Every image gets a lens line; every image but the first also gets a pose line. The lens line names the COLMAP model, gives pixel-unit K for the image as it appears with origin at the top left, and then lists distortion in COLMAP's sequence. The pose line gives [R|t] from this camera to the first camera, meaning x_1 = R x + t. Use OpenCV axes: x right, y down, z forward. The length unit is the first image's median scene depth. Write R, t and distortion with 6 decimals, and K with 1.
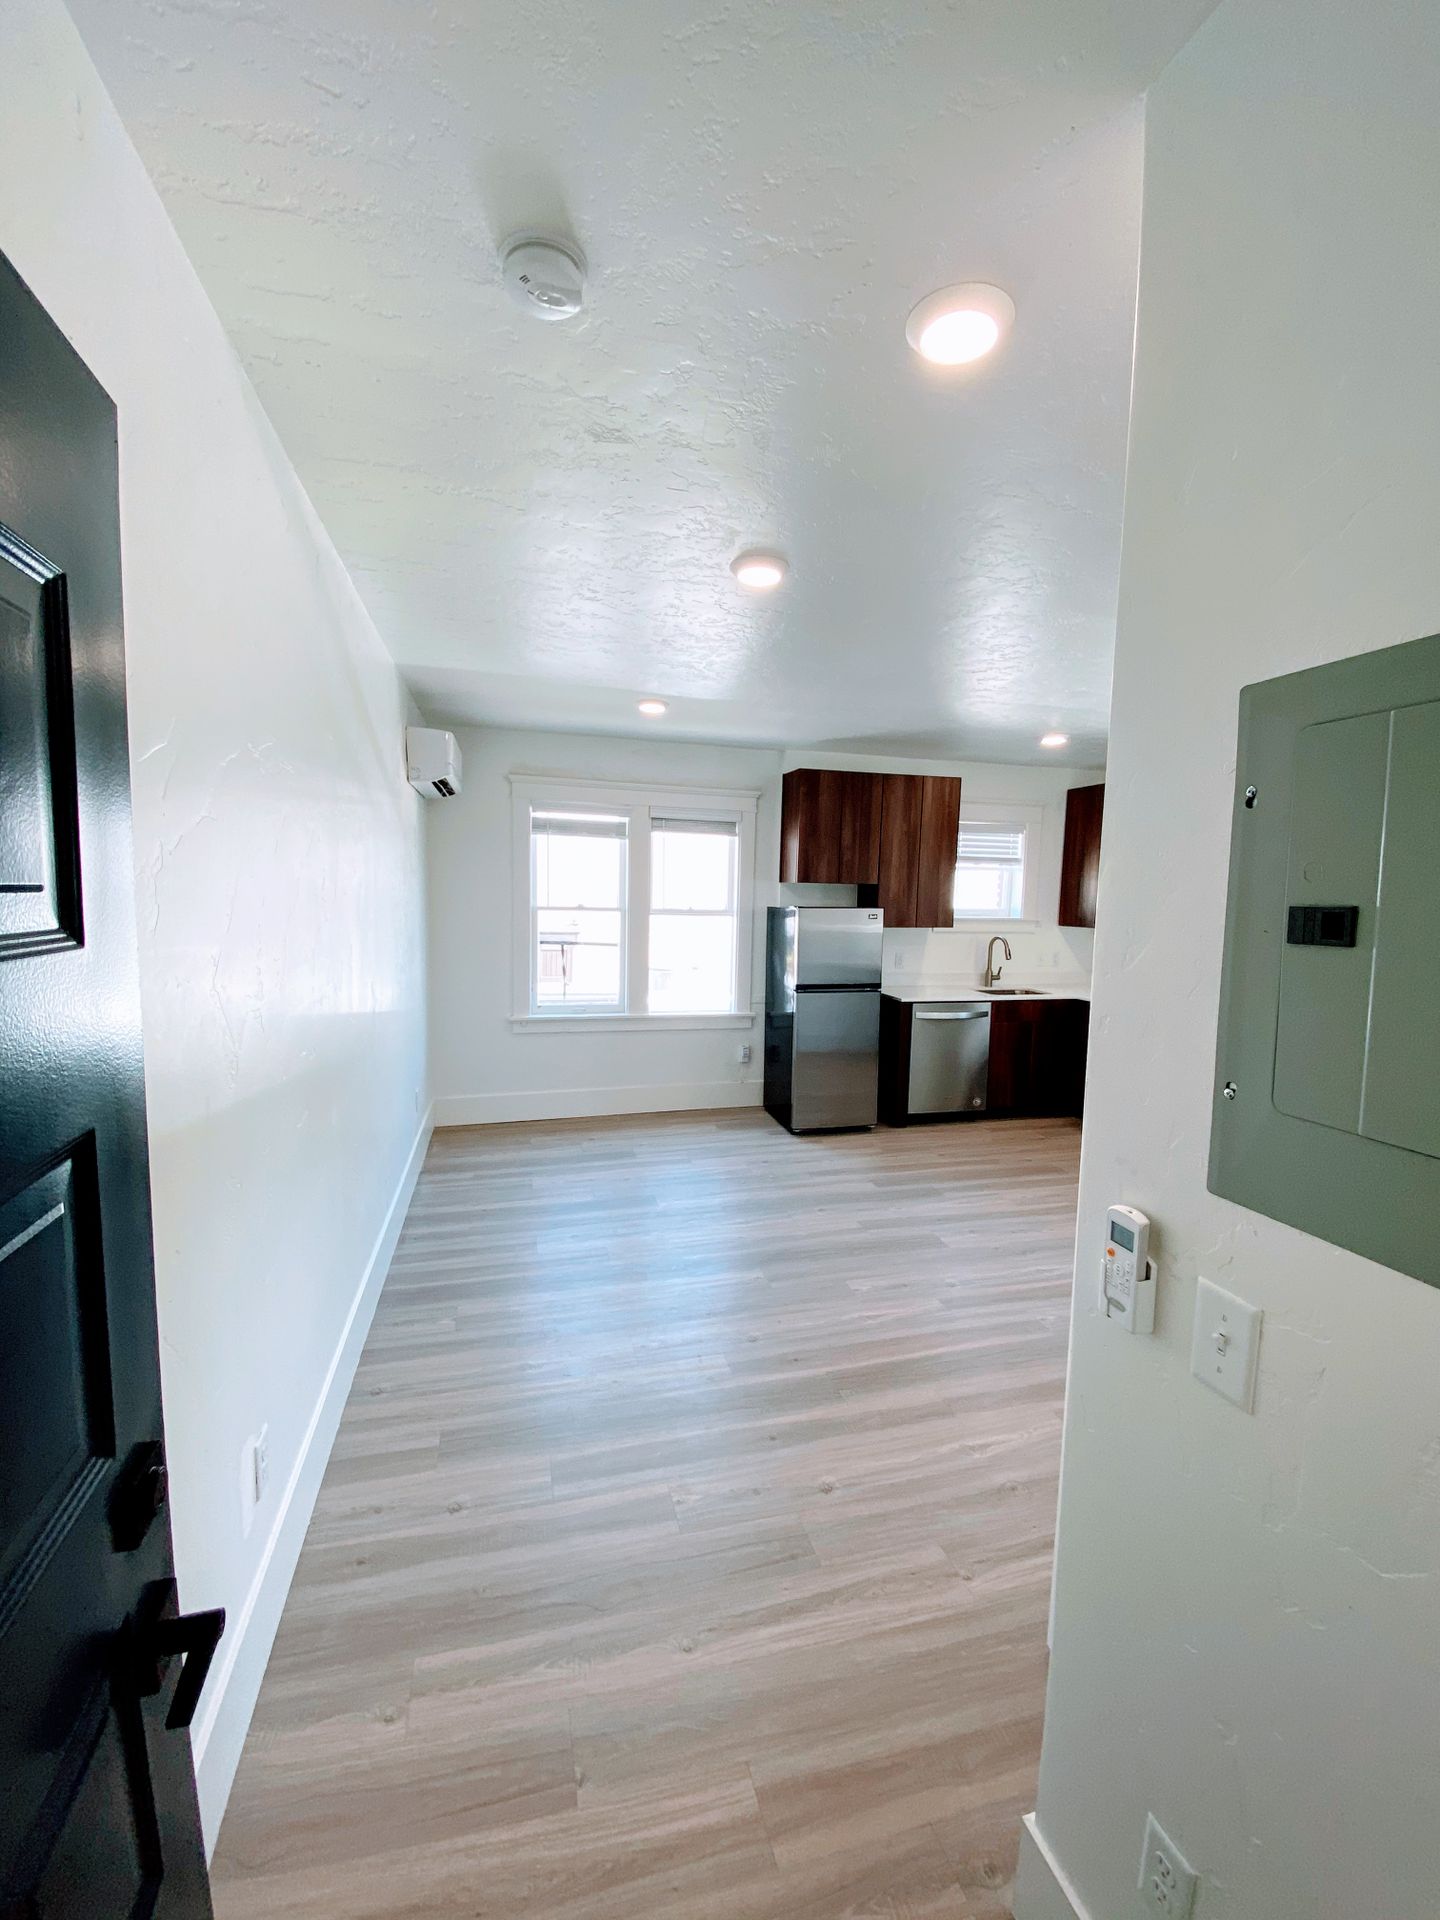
lens RADIAL K [[754.5, 0, 720.3], [0, 754.5, 970.0], [0, 0, 1]] dist [0.025105, -0.030814]
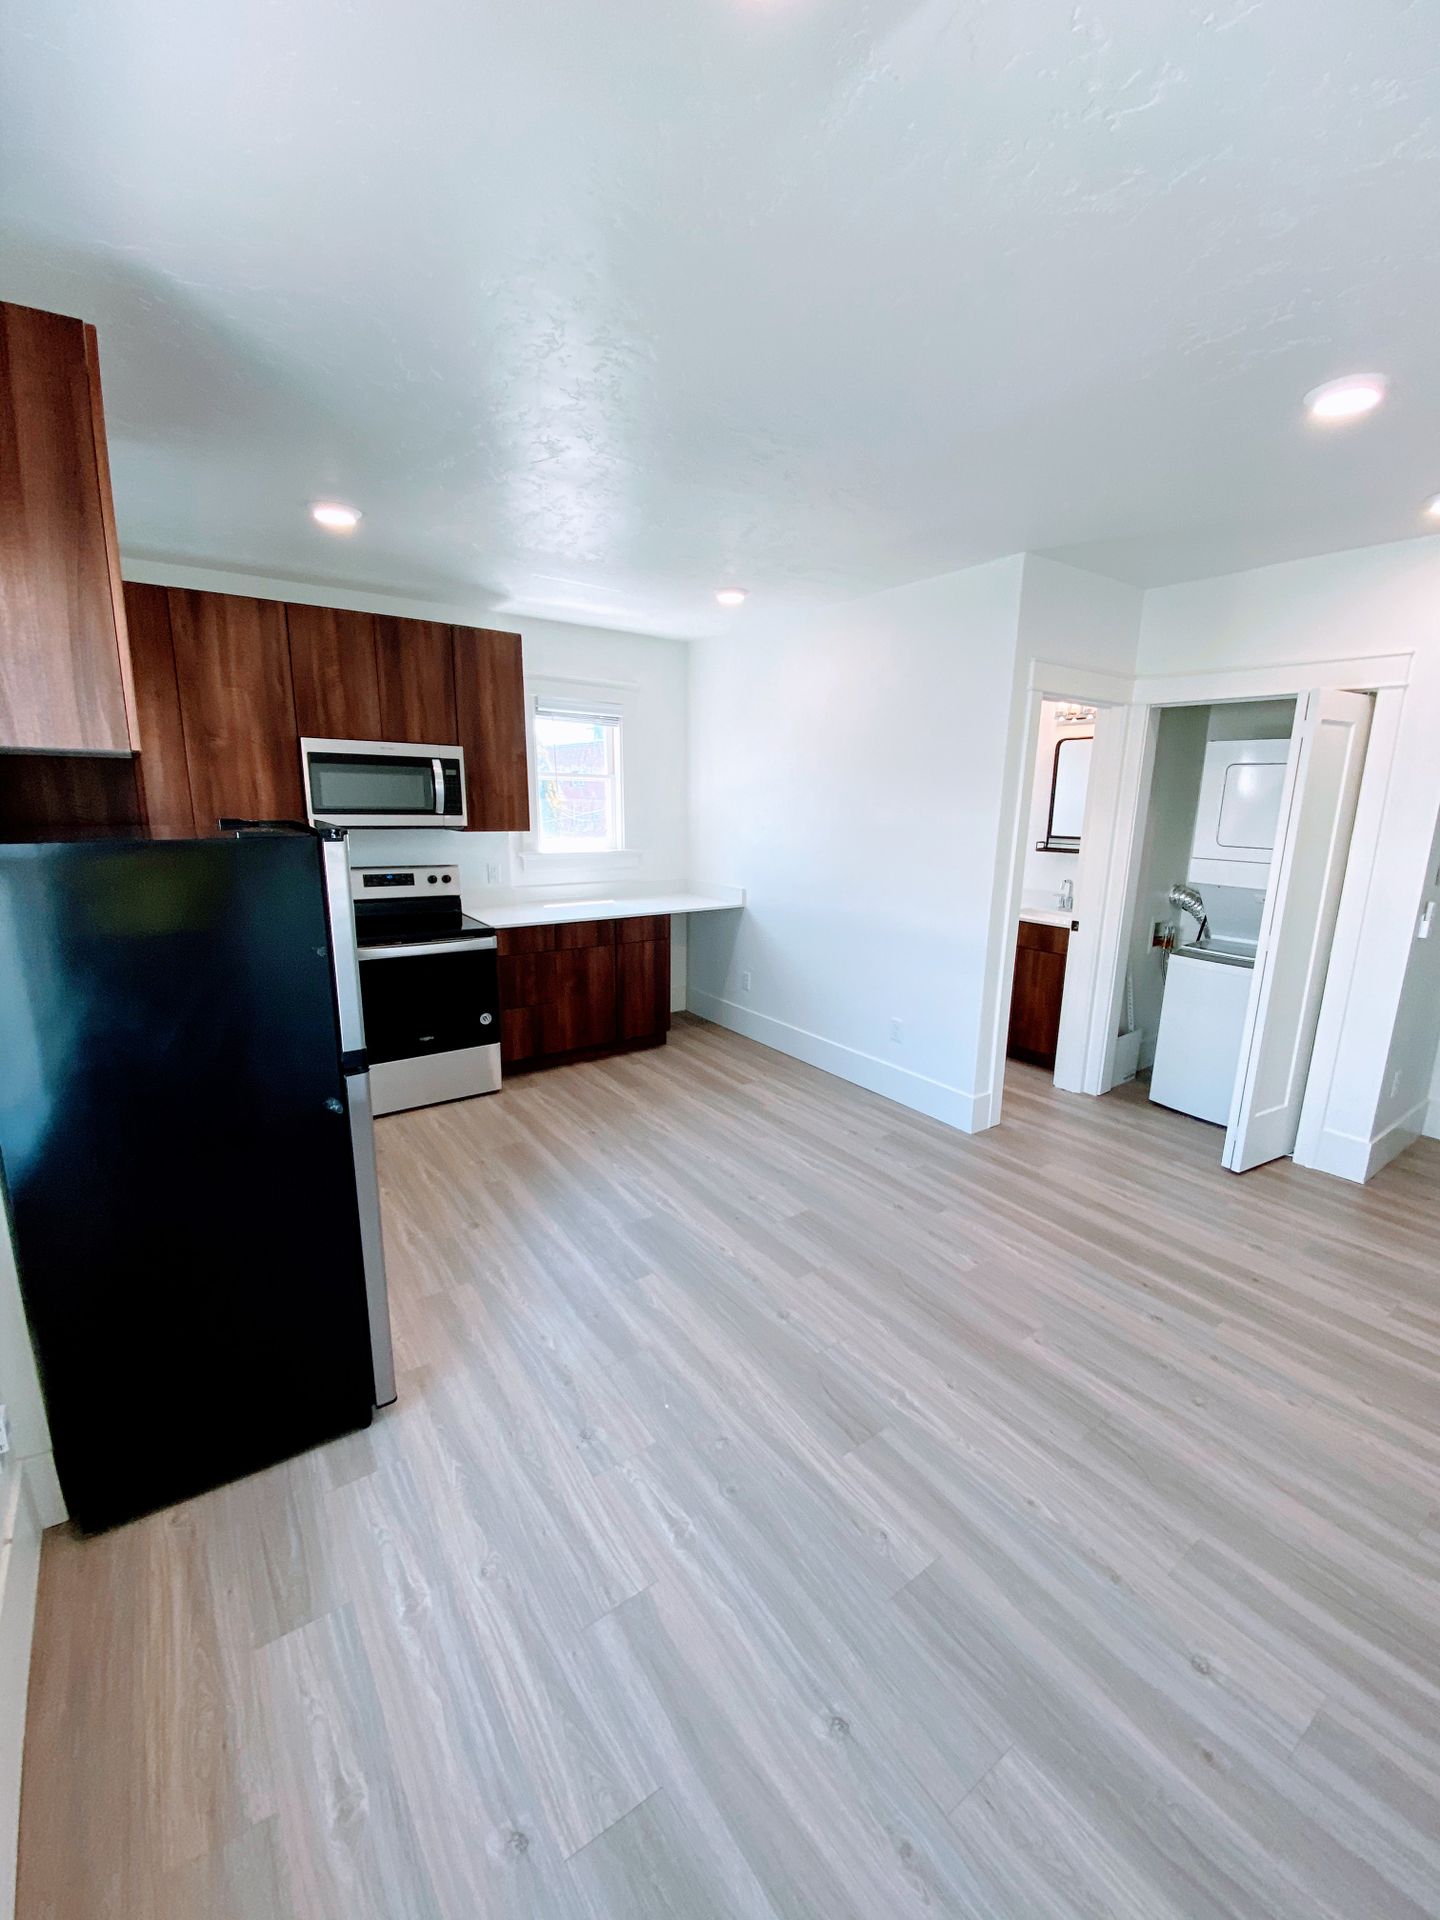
lens RADIAL K [[768.1, 0, 720.5], [0, 768.1, 965.4], [0, 0, 1]] dist [0.026758, -0.023805]
pose [[-0.338314, -0.232206, 0.911934, -0.269907], [0.068772, 0.960385, 0.270056, -0.102333], [-0.938517, 0.154080, -0.308943, 0.880736]]
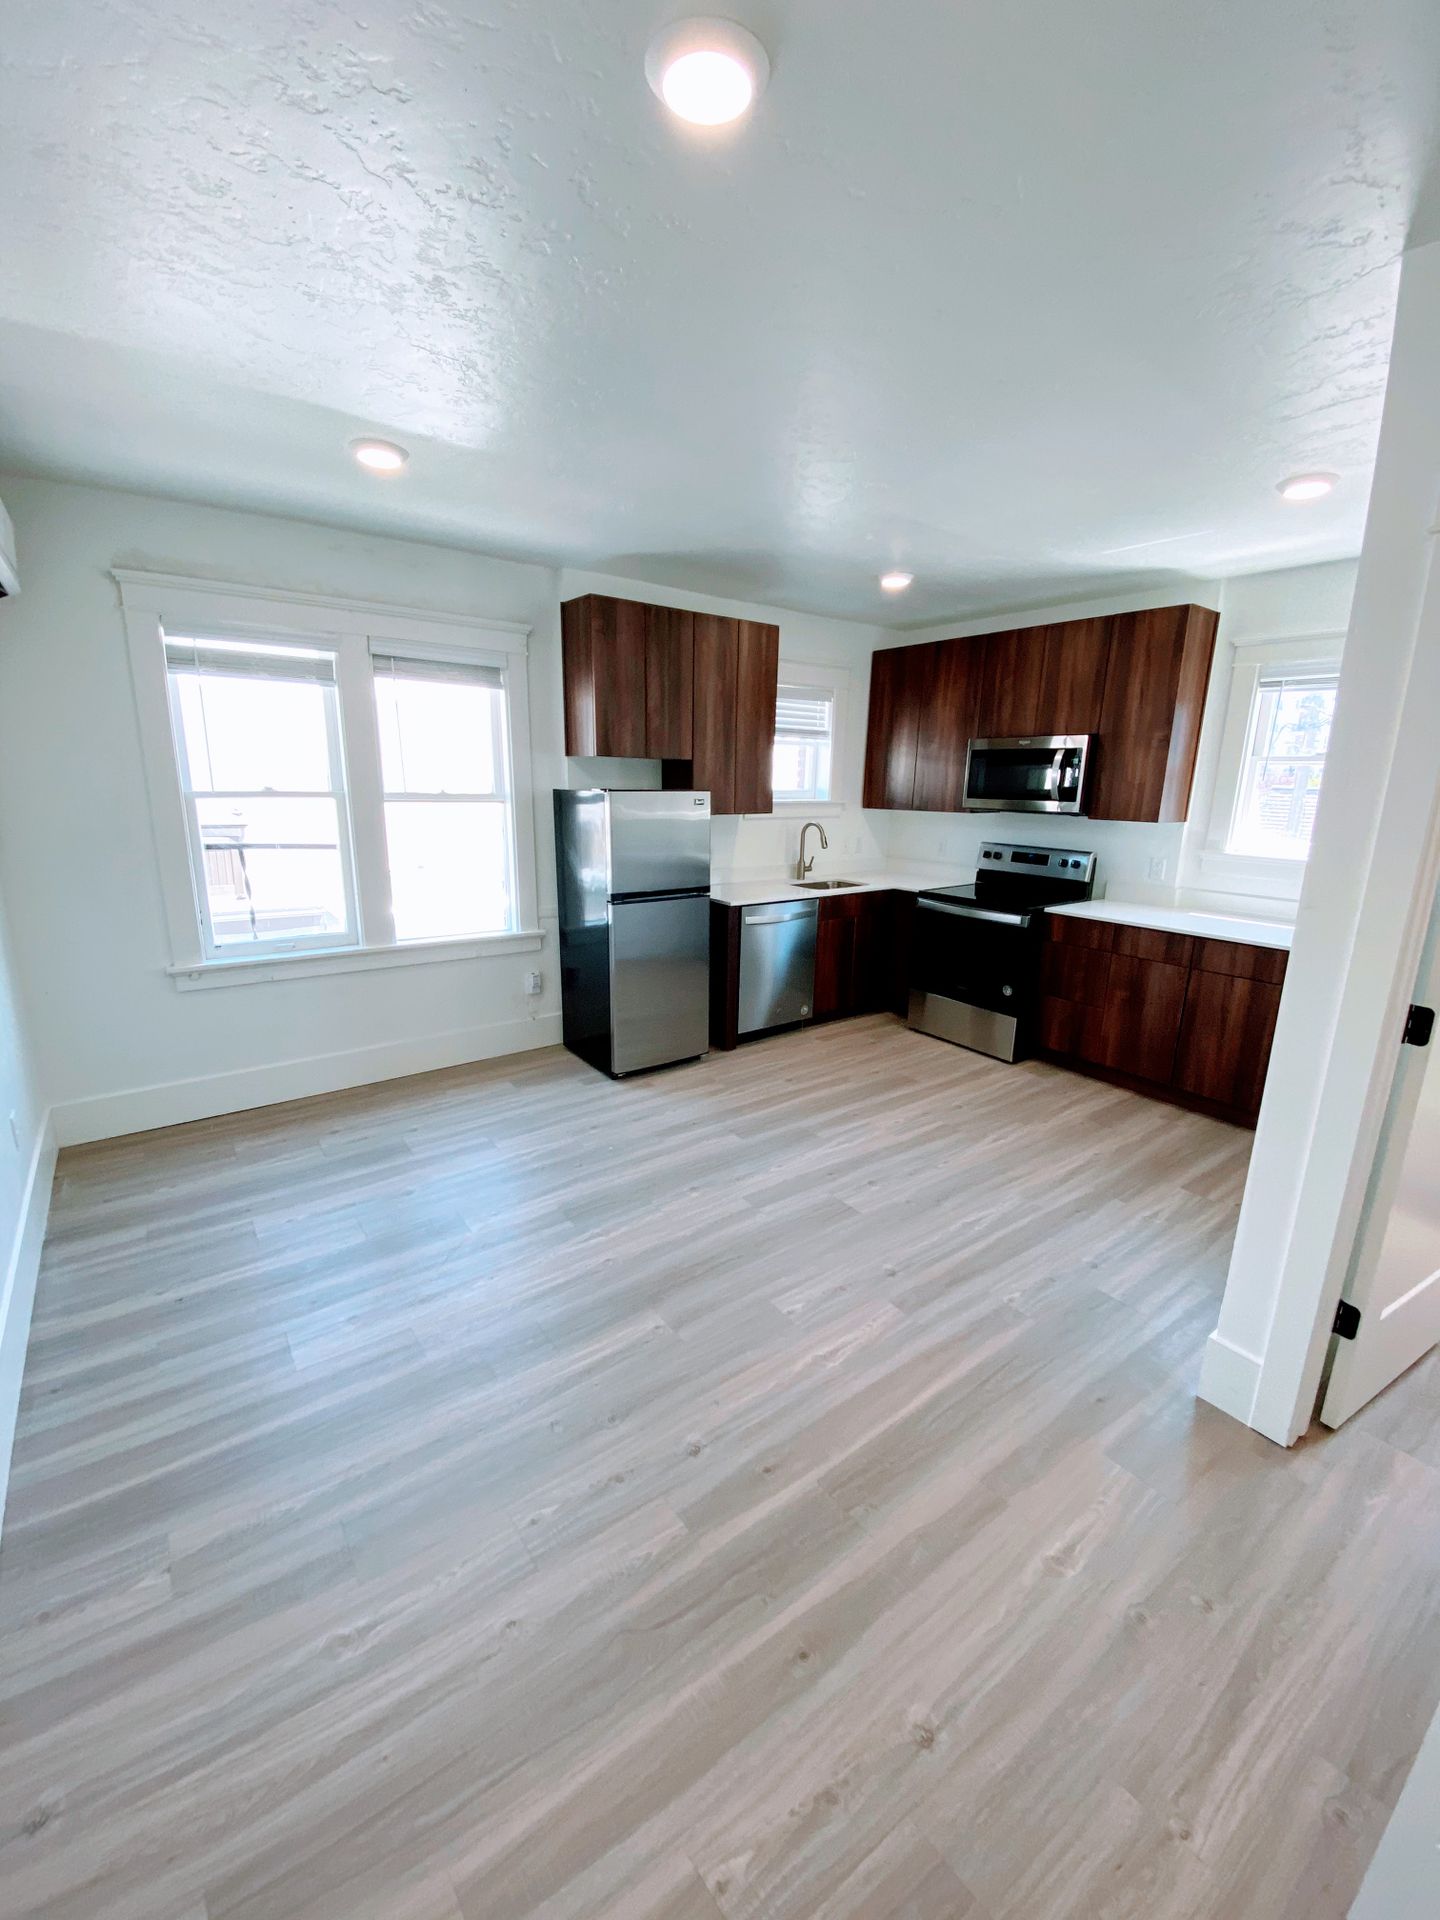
lens RADIAL K [[754.5, 0, 720.3], [0, 754.5, 970.0], [0, 0, 1]] dist [0.025105, -0.030814]
pose [[0.928029, -0.093745, 0.360518, -0.073801], [0.036850, 0.986172, 0.161575, -0.022502], [-0.370680, -0.136661, 0.918651, 0.228262]]
